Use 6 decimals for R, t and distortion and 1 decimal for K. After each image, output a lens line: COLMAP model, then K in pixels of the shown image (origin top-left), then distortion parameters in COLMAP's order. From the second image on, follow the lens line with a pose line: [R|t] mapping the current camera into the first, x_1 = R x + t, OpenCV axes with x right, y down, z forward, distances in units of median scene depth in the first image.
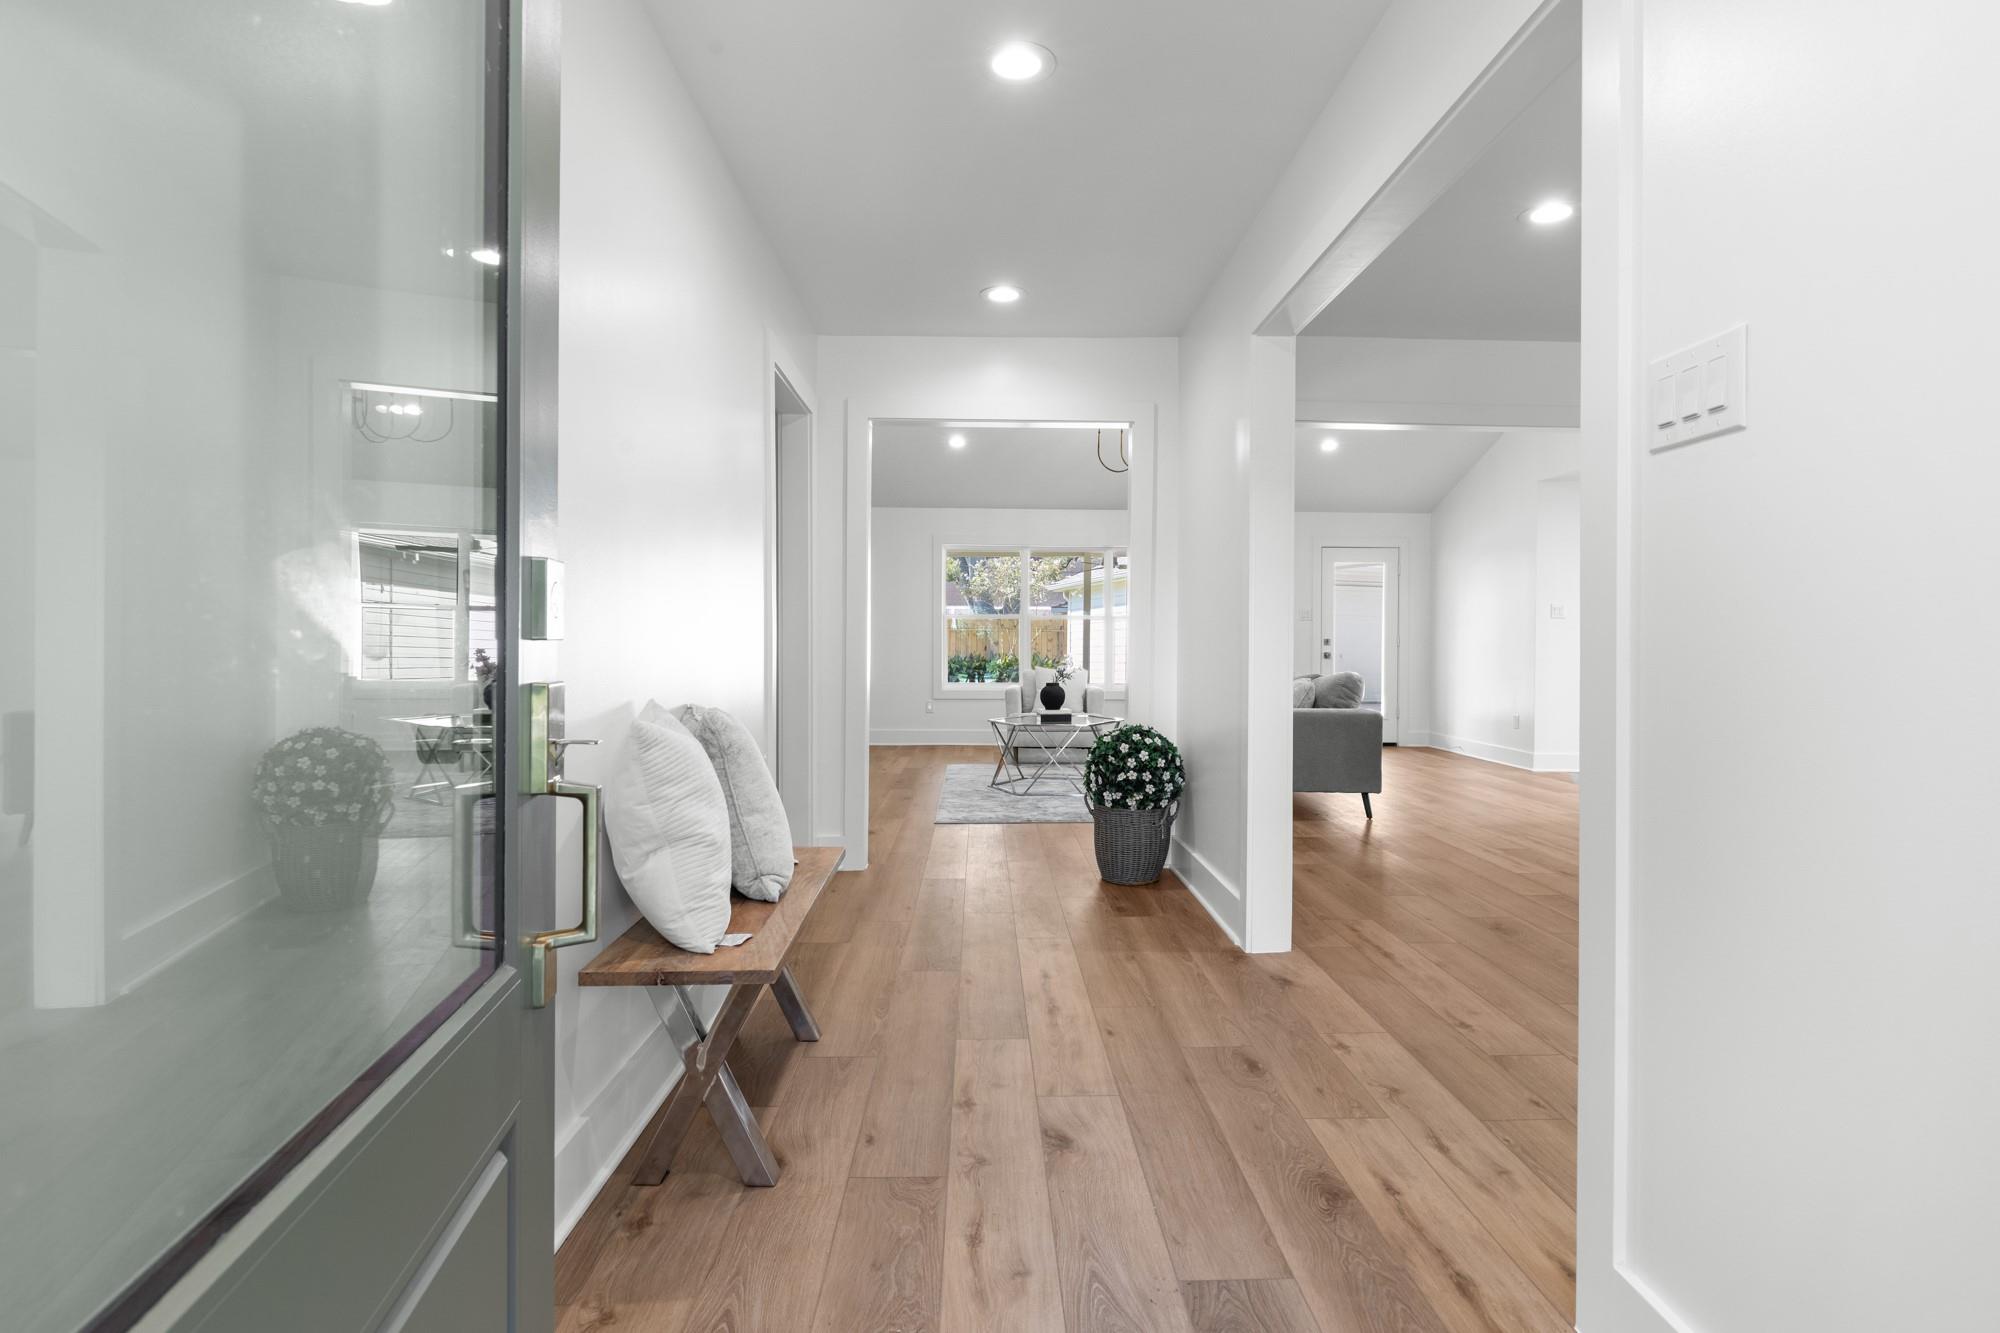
lens RADIAL K [[1045.1, 0, 995.3], [0, 1045.1, 654.8], [0, 0, 1]] dist [0.002097, 0.000264]
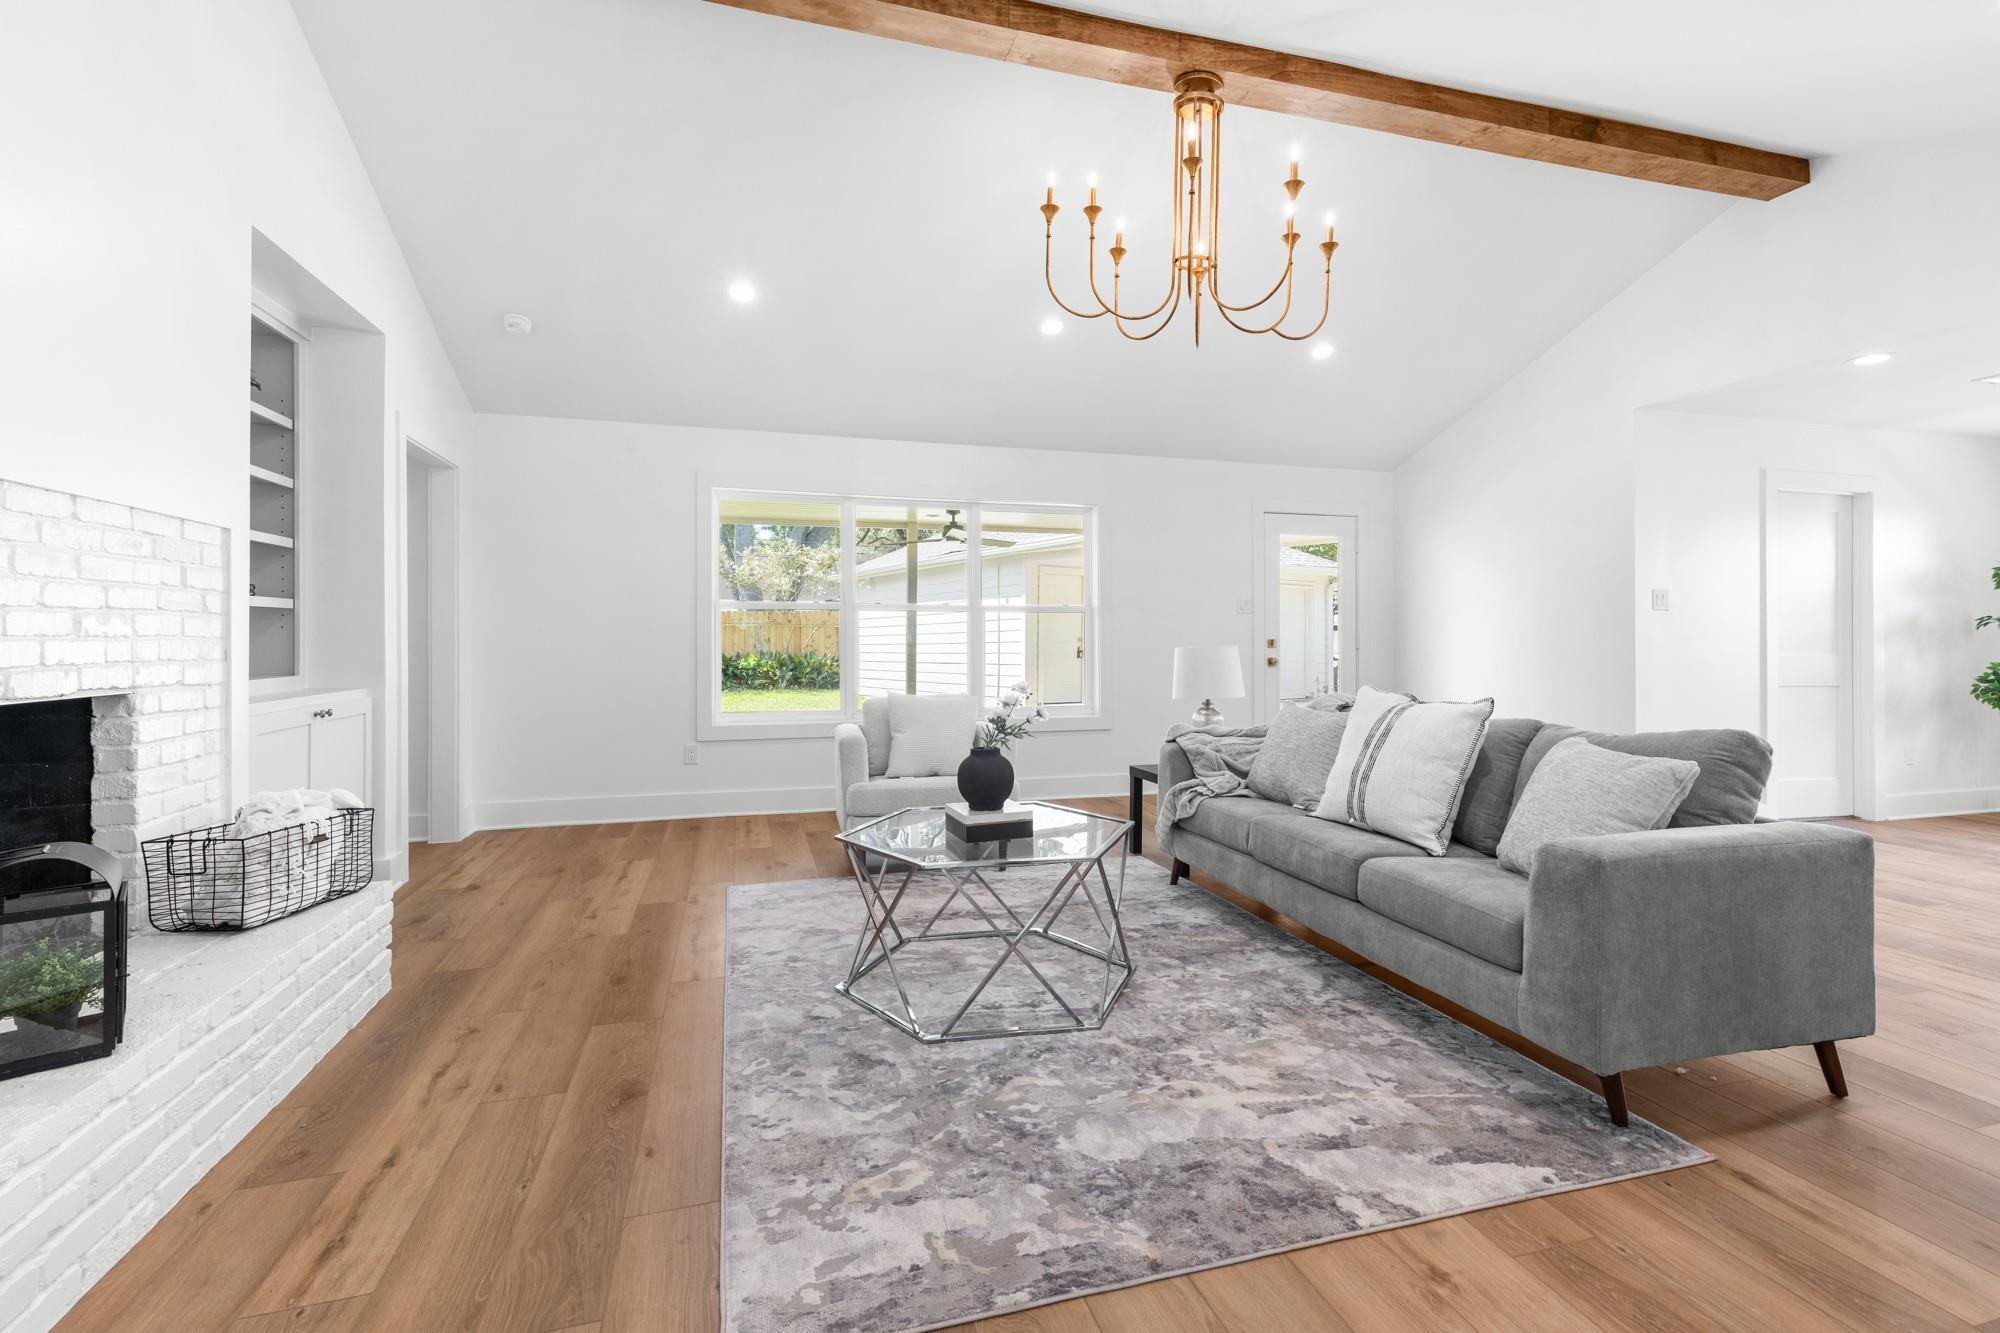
lens RADIAL K [[896.5, 0, 1008.9], [0, 896.5, 638.7], [0, 0, 1]] dist [0.005871, -0.000360]
pose [[0.964697, 0.002561, 0.263350, -0.032372], [-0.000369, 0.999965, -0.008372, -0.014599], [-0.263362, 0.007979, 0.964664, 0.640107]]
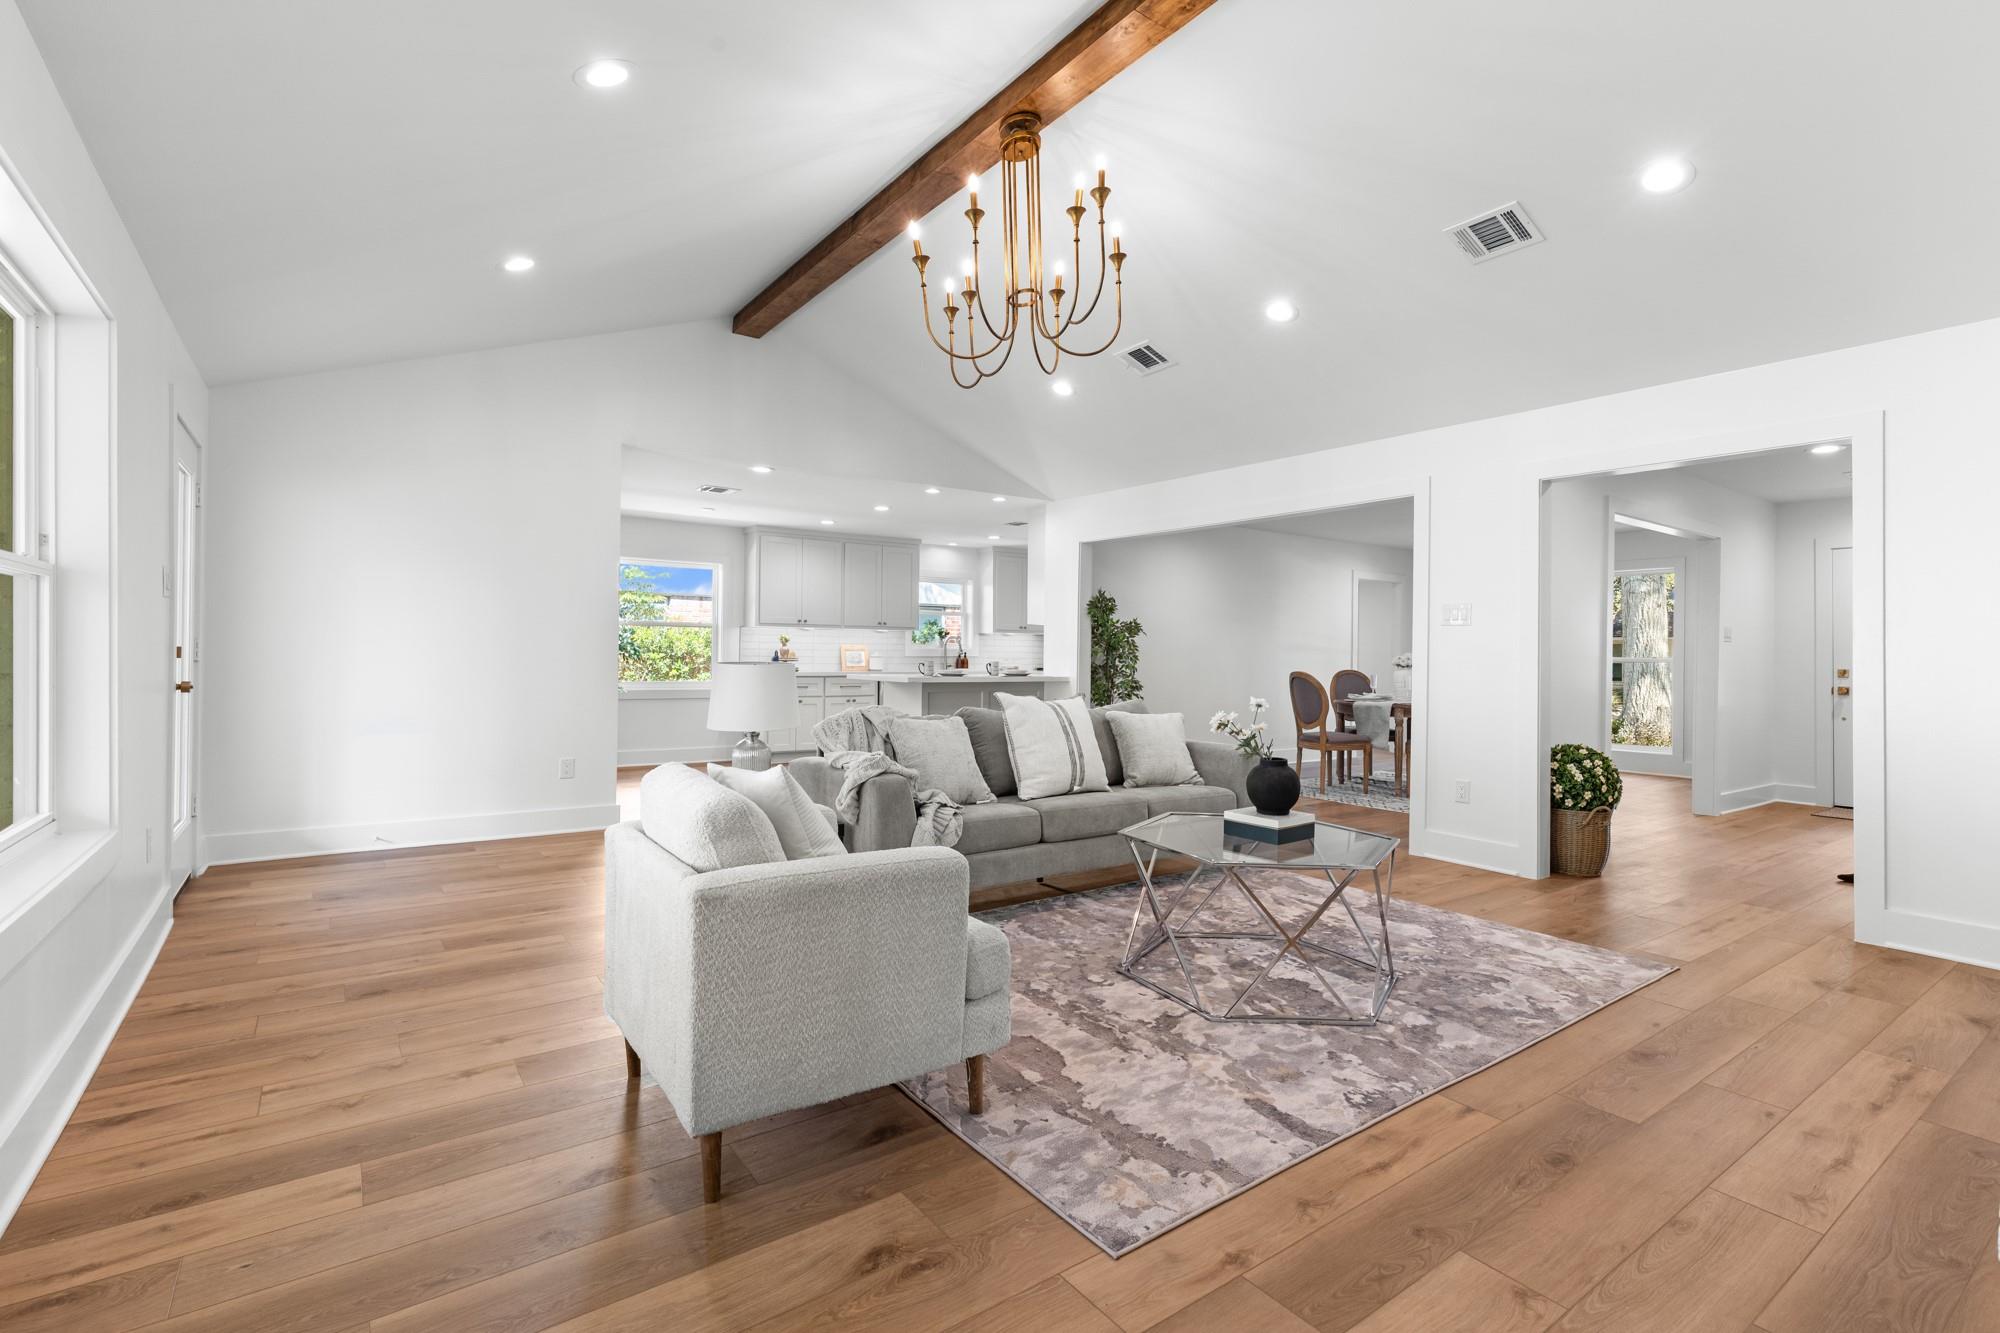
lens RADIAL K [[932.0, 0, 1000.0], [0, 932.0, 666.5], [0, 0, 1]] dist [0.010156, -0.000170]
pose [[-0.566763, -0.017441, 0.823696, -0.223630], [-0.007067, 0.999842, 0.016308, -0.020878], [-0.823850, 0.003421, -0.566797, 1.350221]]
